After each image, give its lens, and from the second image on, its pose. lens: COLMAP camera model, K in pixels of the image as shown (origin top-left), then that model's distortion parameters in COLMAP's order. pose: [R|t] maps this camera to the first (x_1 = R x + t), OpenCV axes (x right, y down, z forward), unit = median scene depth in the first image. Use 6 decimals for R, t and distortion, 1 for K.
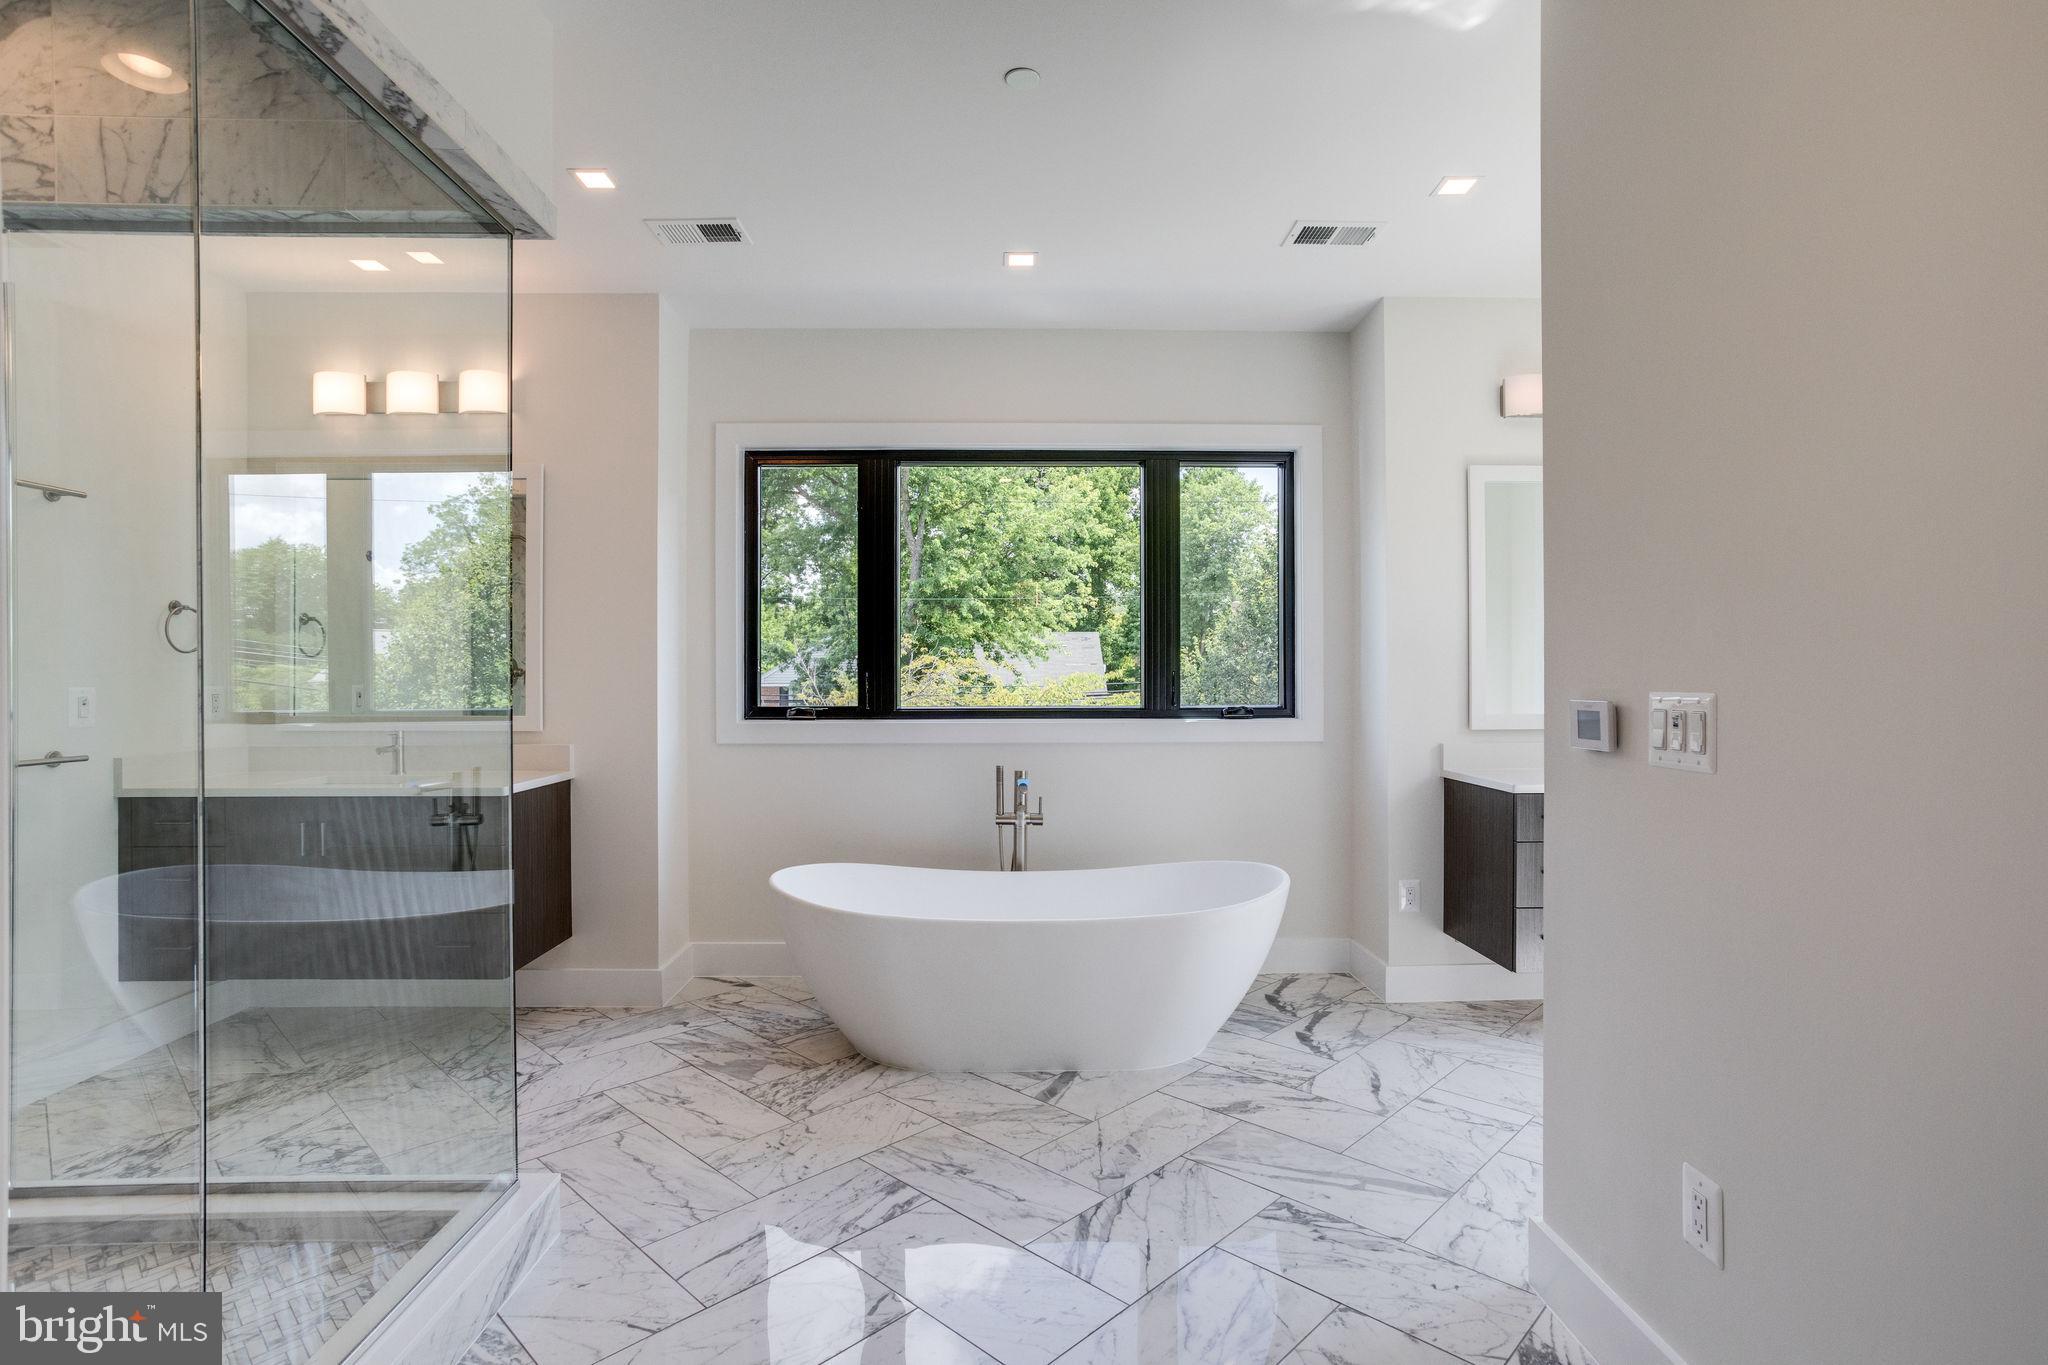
lens RADIAL K [[1016.6, 0, 1017.0], [0, 1016.6, 703.8], [0, 0, 1]] dist [-0.056057, 0.034640]
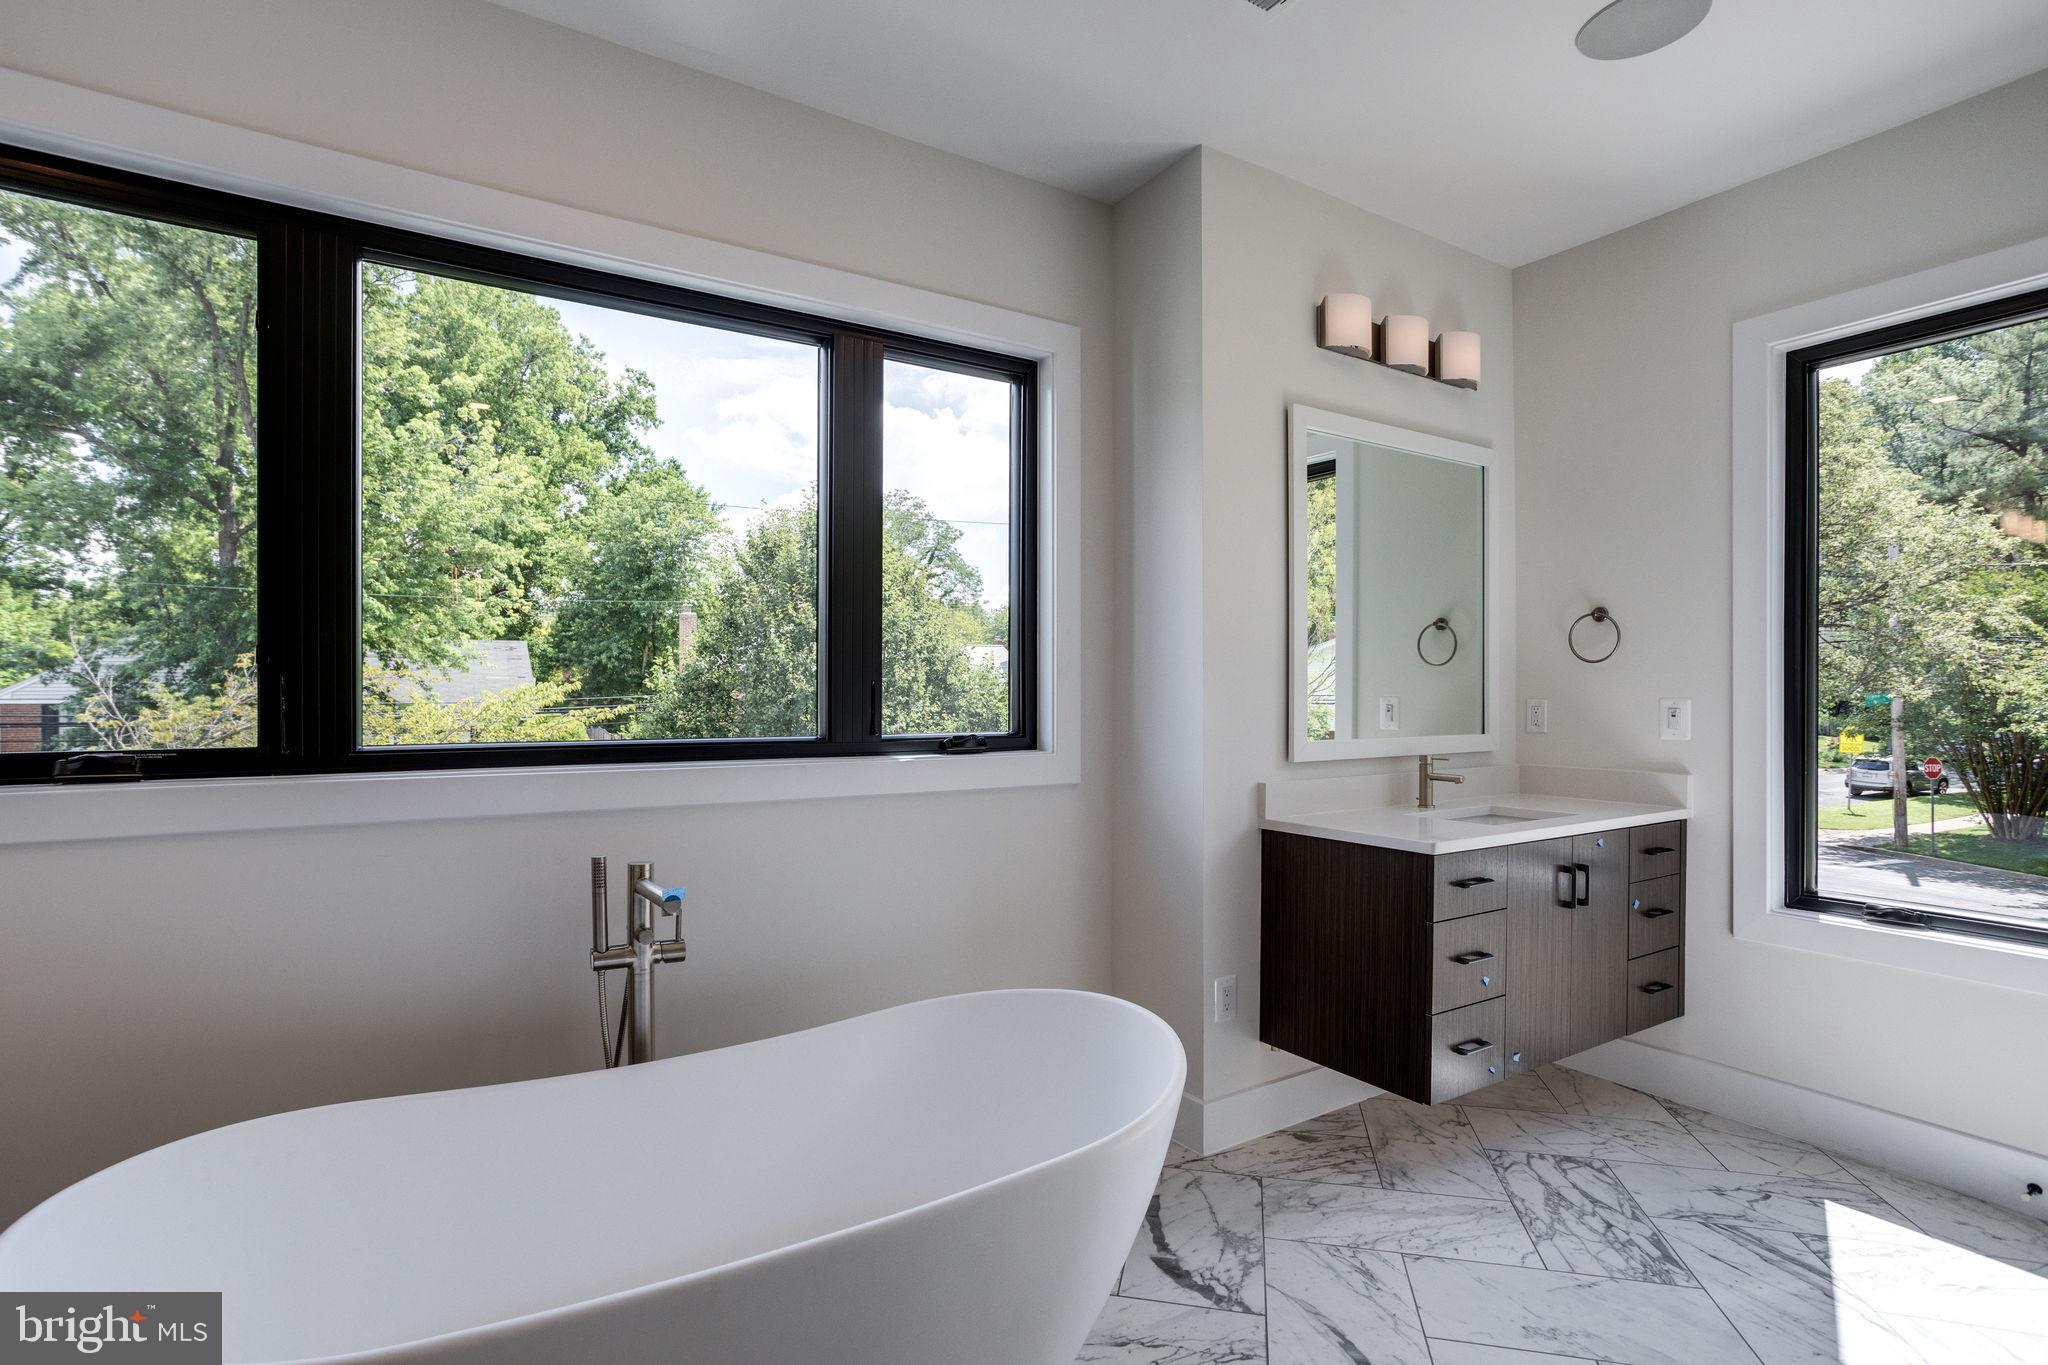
lens RADIAL K [[1016.6, 0, 1017.0], [0, 1016.6, 703.8], [0, 0, 1]] dist [-0.056057, 0.034640]
pose [[0.854780, -0.001647, 0.518989, -0.095272], [0.009950, 0.999863, -0.013215, -0.008266], [-0.518896, 0.016459, 0.854679, 0.420102]]
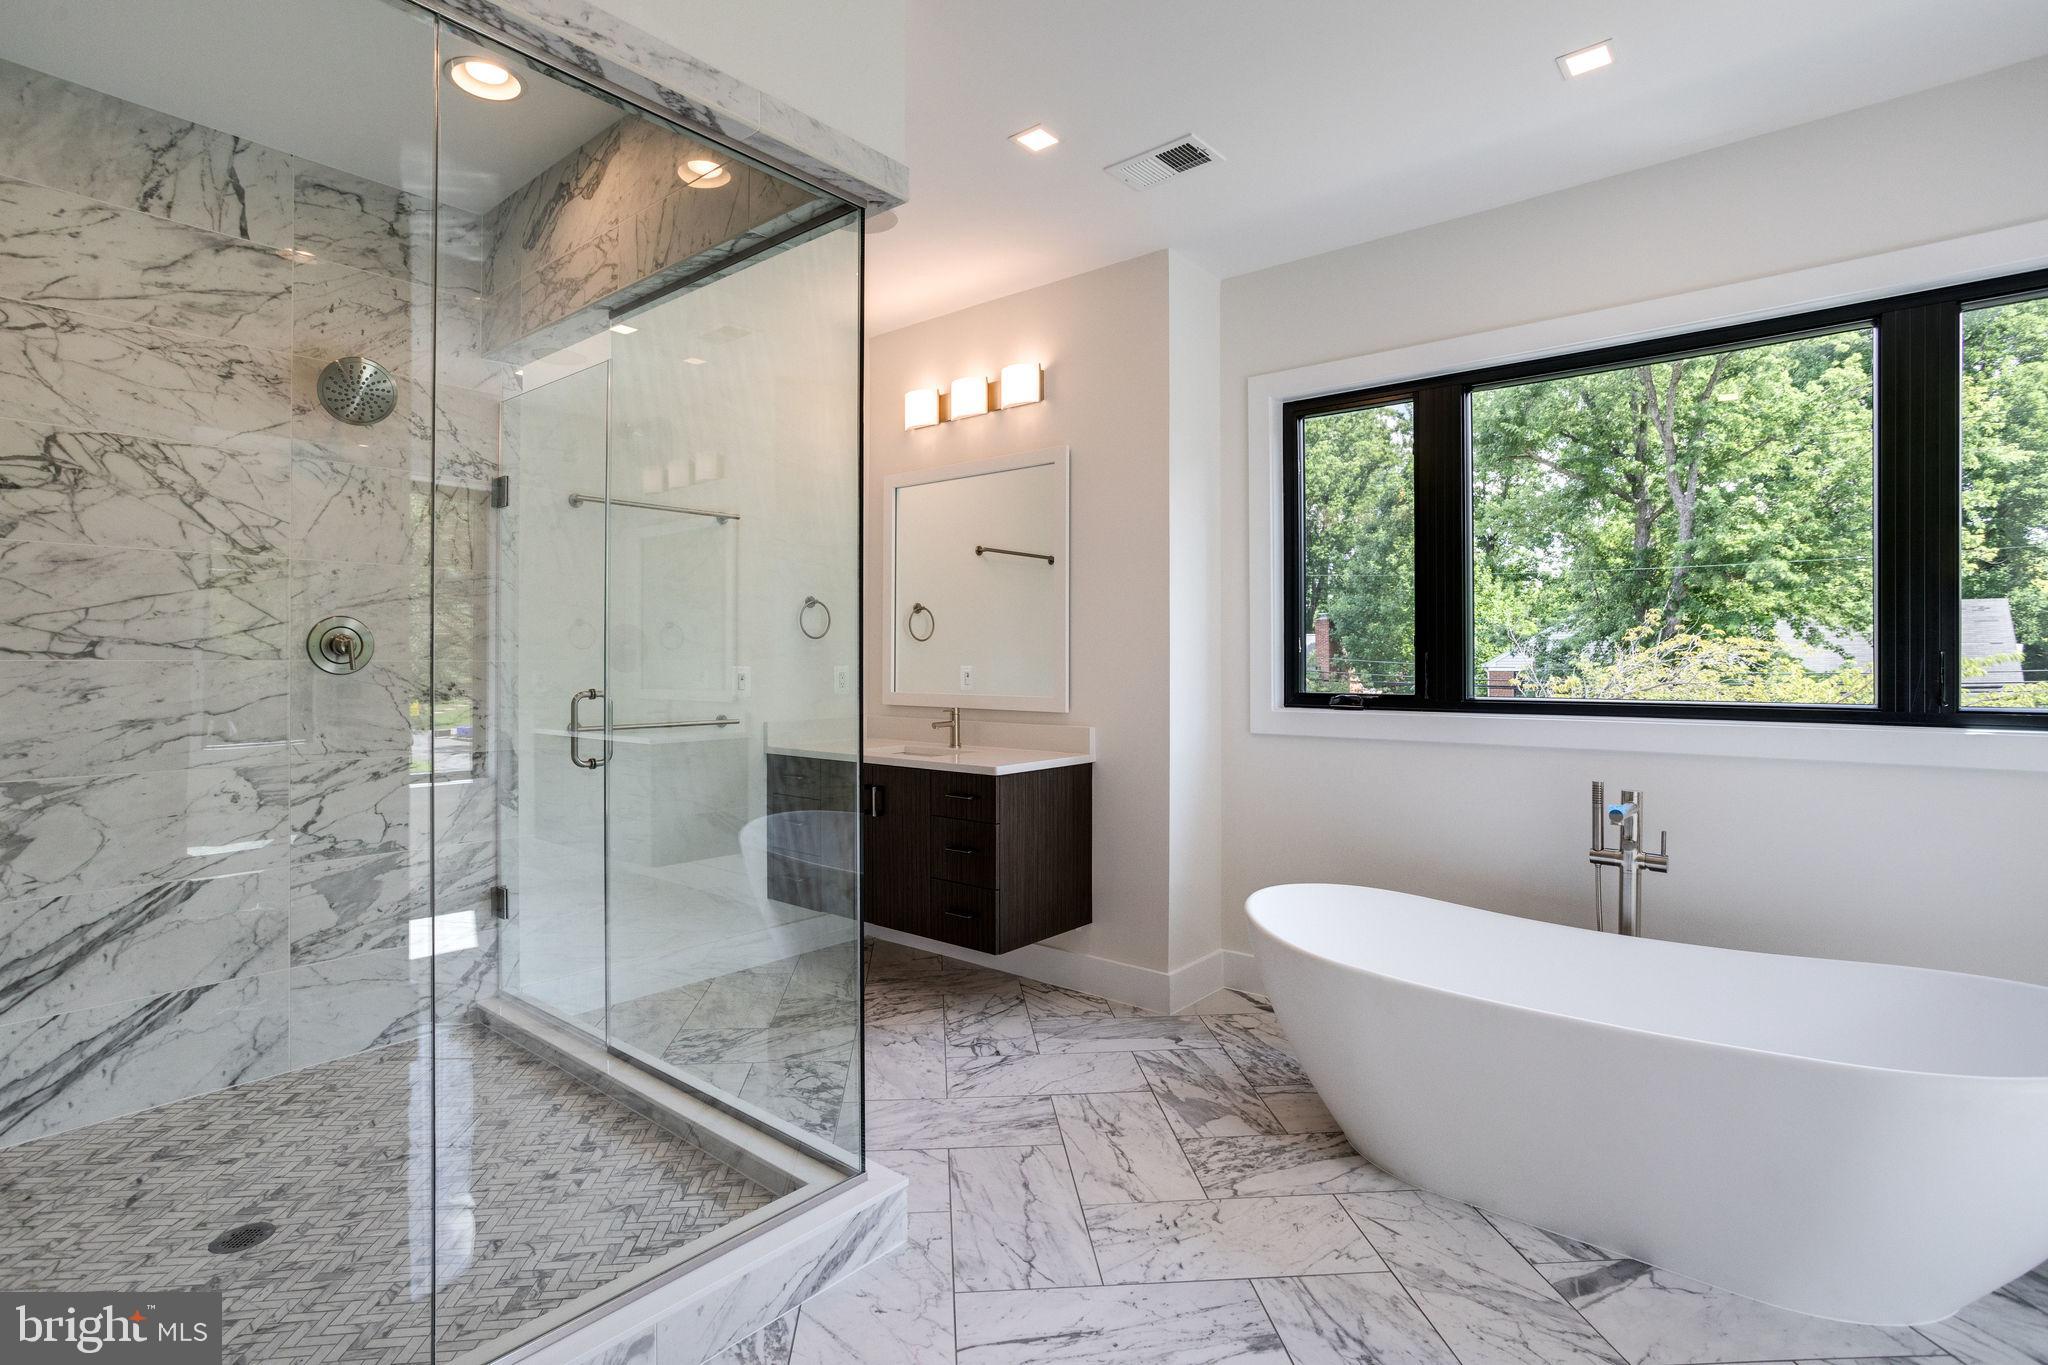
lens RADIAL K [[1004.3, 0, 991.4], [0, 1004.3, 668.2], [0, 0, 1]] dist [-0.055254, 0.032181]
pose [[0.743959, 0.005258, -0.668205, 0.122474], [-0.018108, 0.999760, -0.012295, -0.002863], [0.667980, 0.021247, 0.743876, 0.181194]]
